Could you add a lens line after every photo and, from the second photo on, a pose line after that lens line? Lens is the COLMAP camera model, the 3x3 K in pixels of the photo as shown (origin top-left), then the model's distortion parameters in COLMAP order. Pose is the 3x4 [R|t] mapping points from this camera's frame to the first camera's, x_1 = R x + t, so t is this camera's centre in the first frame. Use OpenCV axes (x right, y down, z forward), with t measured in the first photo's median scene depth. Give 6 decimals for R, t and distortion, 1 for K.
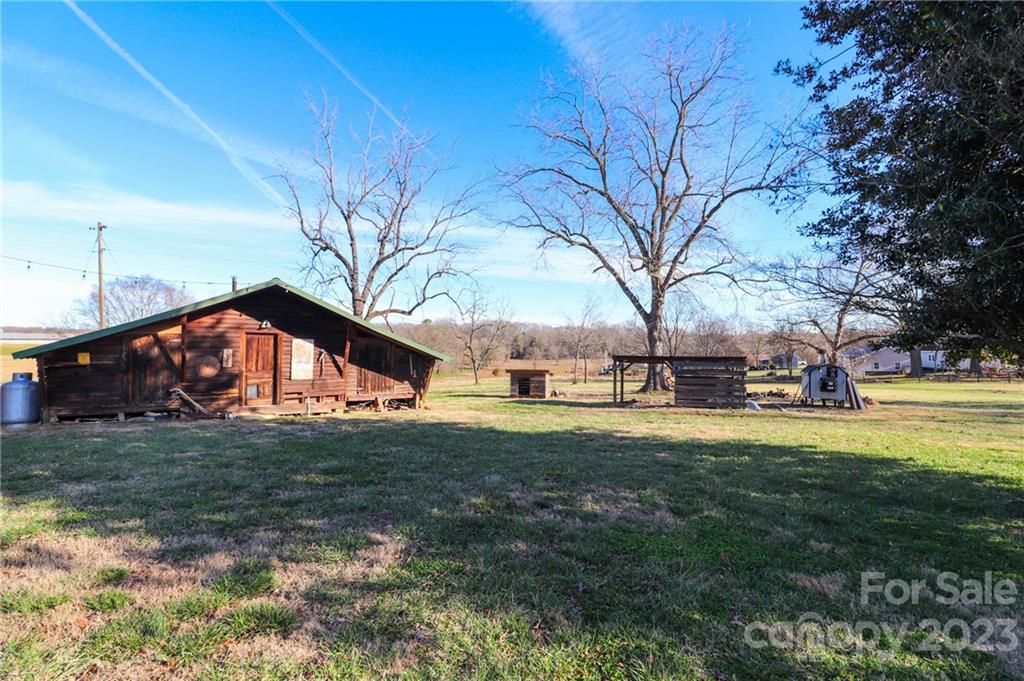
lens RADIAL K [[475.1, 0, 520.7], [0, 475.1, 328.6], [0, 0, 1]] dist [-0.012615, -0.006721]
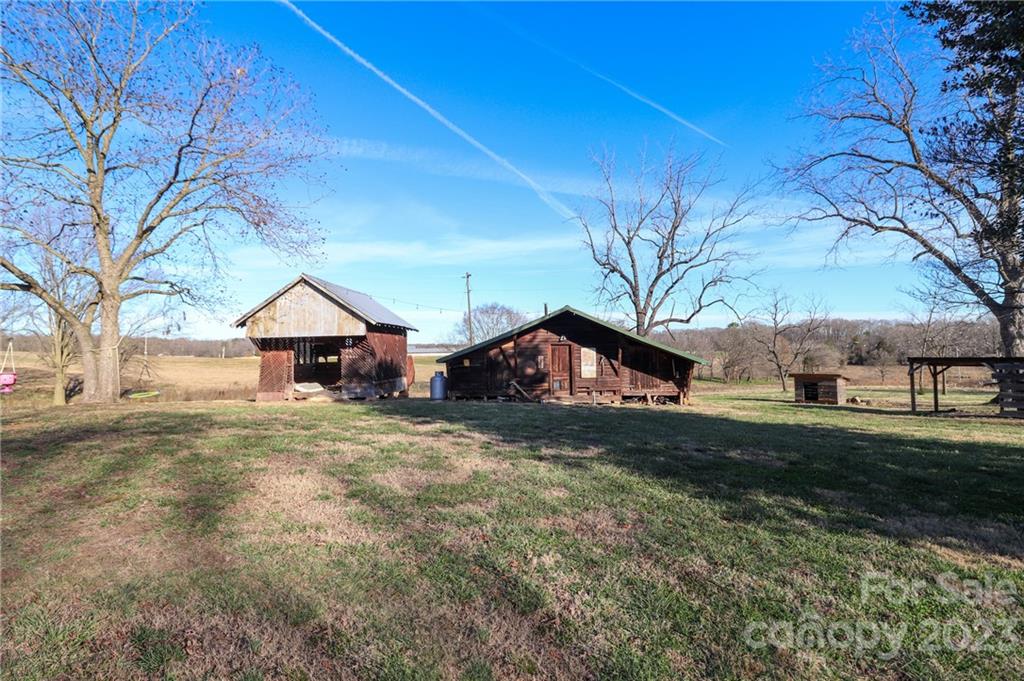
lens RADIAL K [[475.1, 0, 513.1], [0, 475.1, 341.3], [0, 0, 1]] dist [-0.012615, -0.006721]
pose [[0.802948, -0.032759, -0.595149, 0.161041], [0.040346, 0.999186, -0.000565, -0.003804], [0.594682, -0.023559, 0.803615, -0.199248]]
